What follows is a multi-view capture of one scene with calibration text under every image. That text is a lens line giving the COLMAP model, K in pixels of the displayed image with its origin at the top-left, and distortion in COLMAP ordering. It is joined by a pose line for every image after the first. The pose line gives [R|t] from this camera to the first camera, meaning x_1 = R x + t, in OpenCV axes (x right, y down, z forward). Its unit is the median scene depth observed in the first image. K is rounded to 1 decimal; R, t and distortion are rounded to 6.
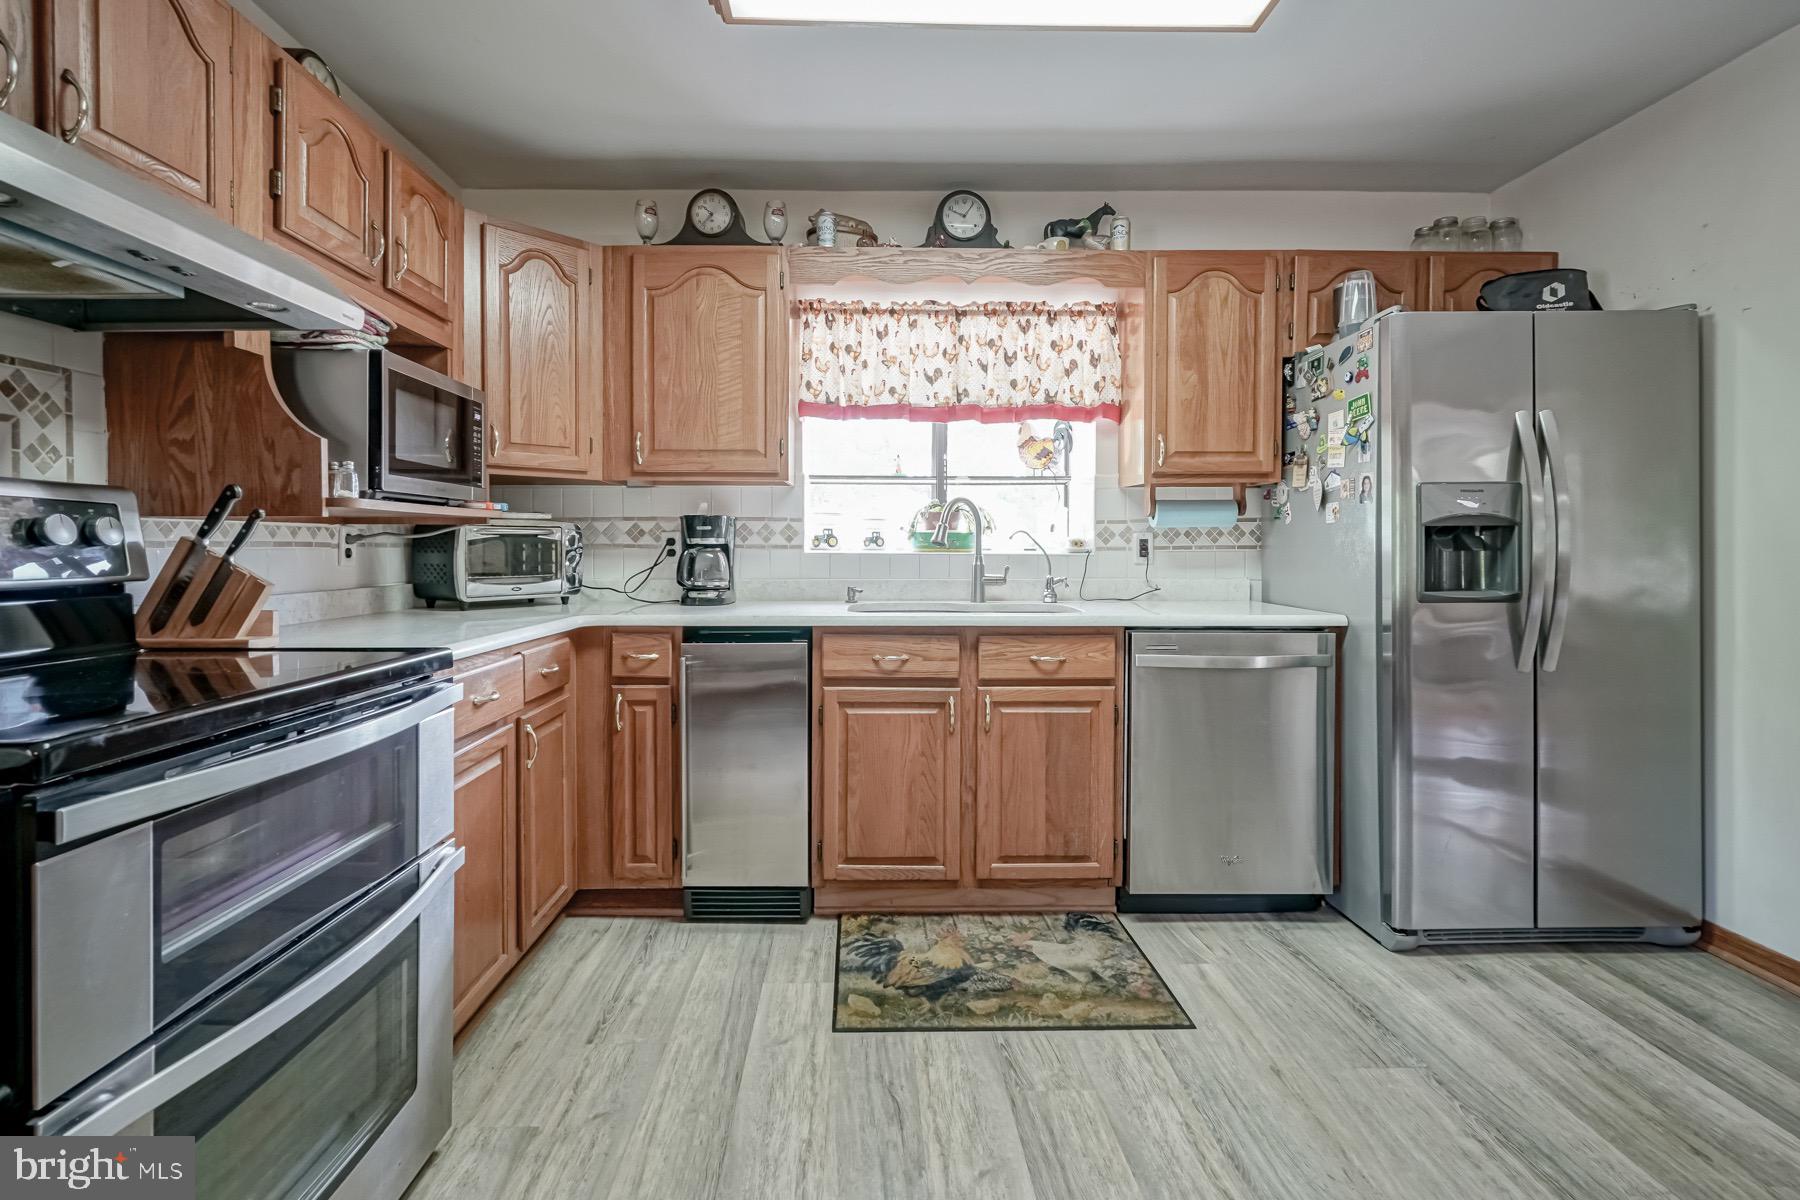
lens RADIAL K [[866.4, 0, 894.6], [0, 866.4, 558.1], [0, 0, 1]] dist [0.000164, 0.000508]
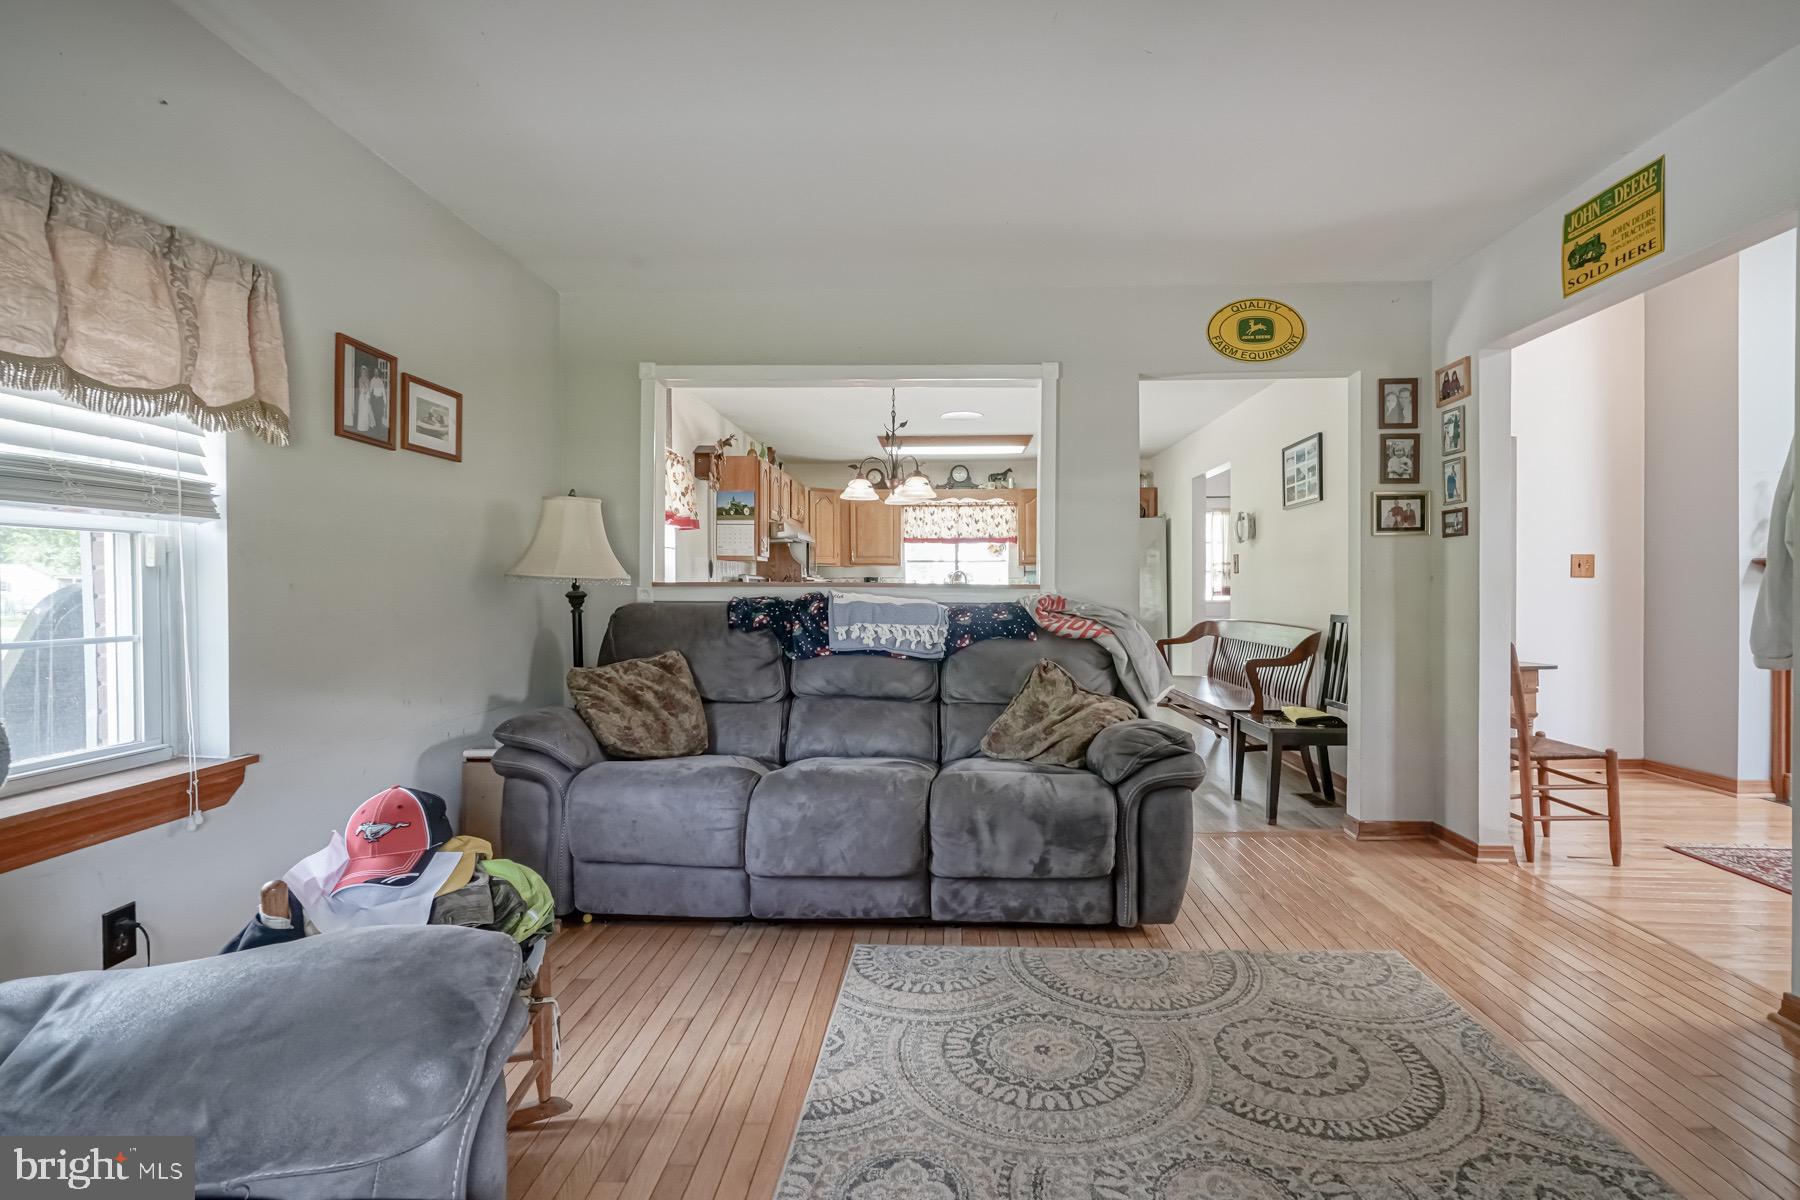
lens RADIAL K [[825.8, 0, 935.5], [0, 825.8, 599.6], [0, 0, 1]] dist [0.000138, 0.000349]
pose [[0.999048, -0.003025, -0.043514, 0.141508], [0.003332, 0.999970, 0.006970, 0.010928], [0.043492, -0.007108, 0.999029, -2.148179]]
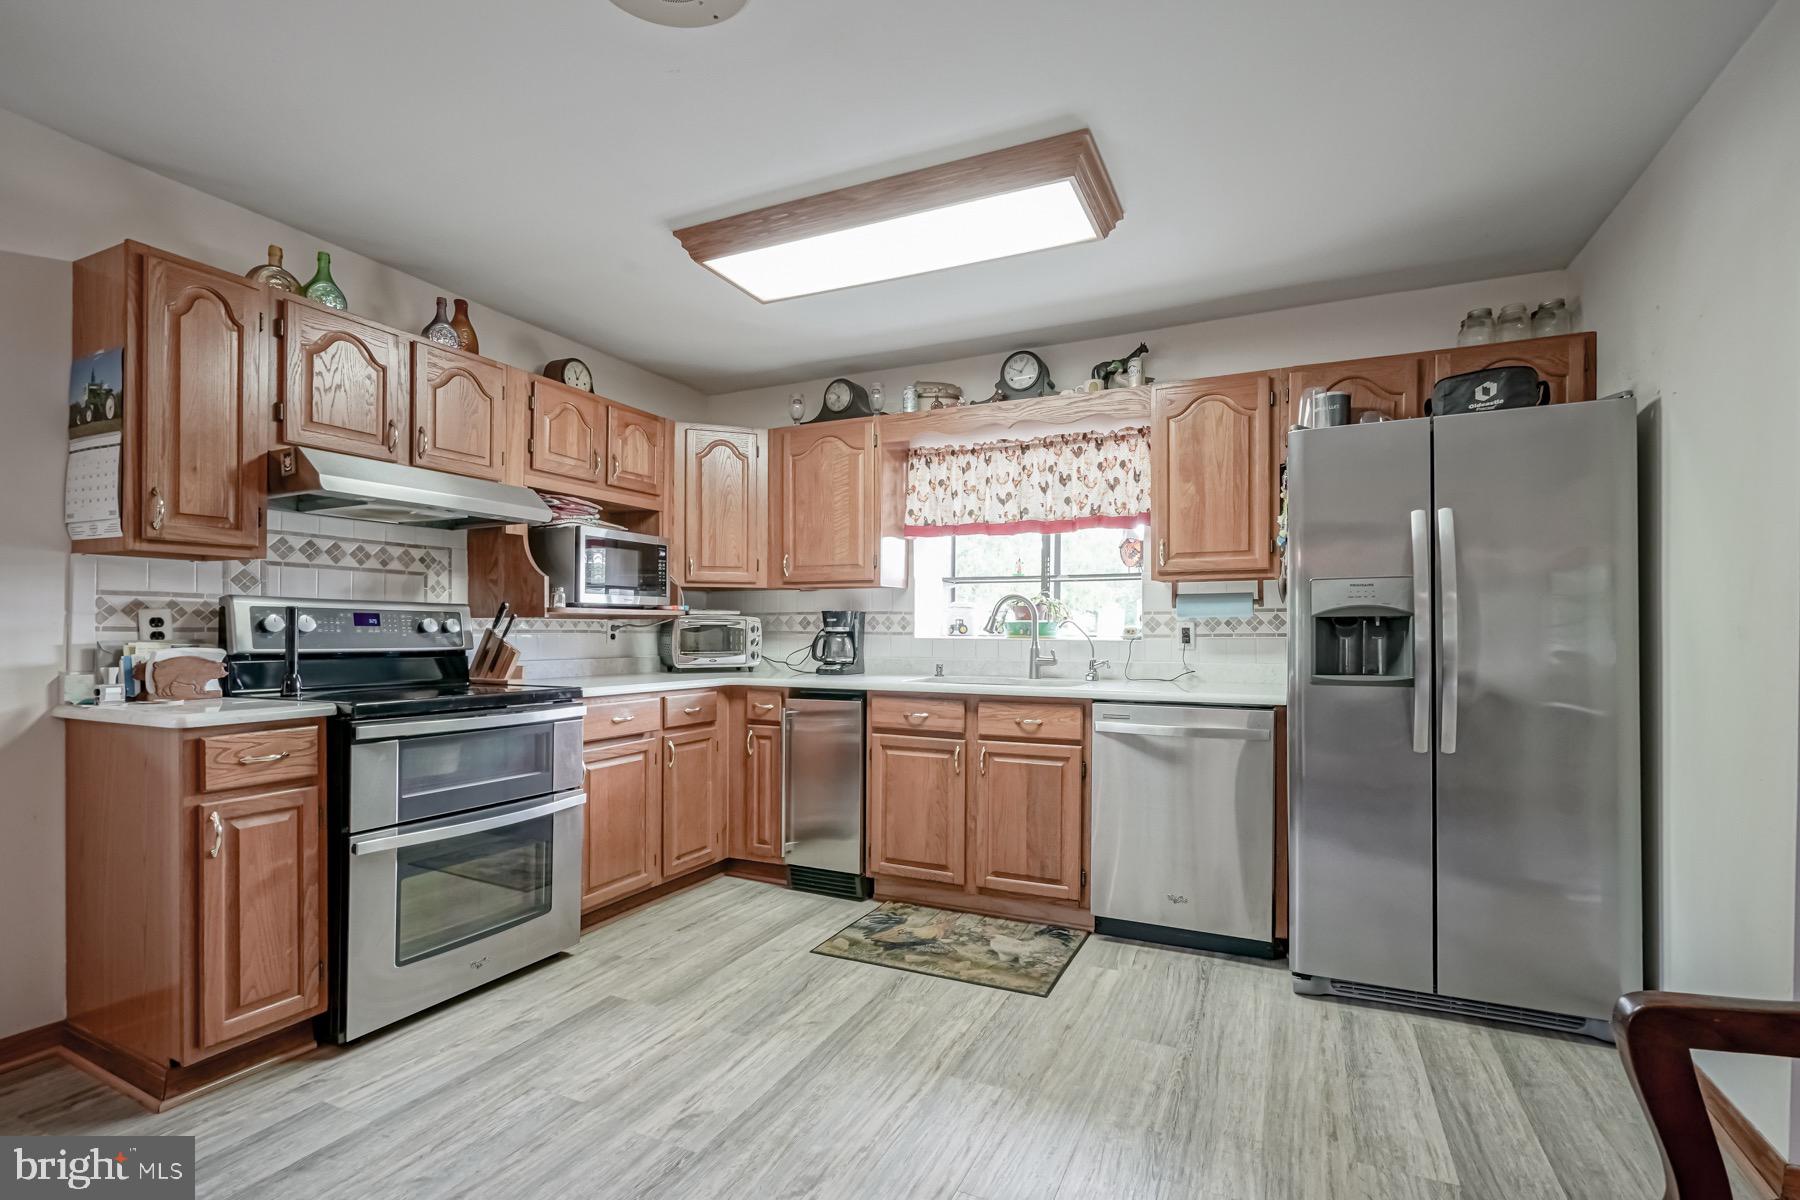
lens RADIAL K [[843.8, 0, 898.7], [0, 843.8, 629.2], [0, 0, 1]] dist [-0.000930, 0.000115]
pose [[0.897652, 0.000655, -0.440704, 0.553358], [-0.008010, 0.999858, -0.014829, -0.000435], [0.440632, 0.016841, 0.897530, -0.208742]]
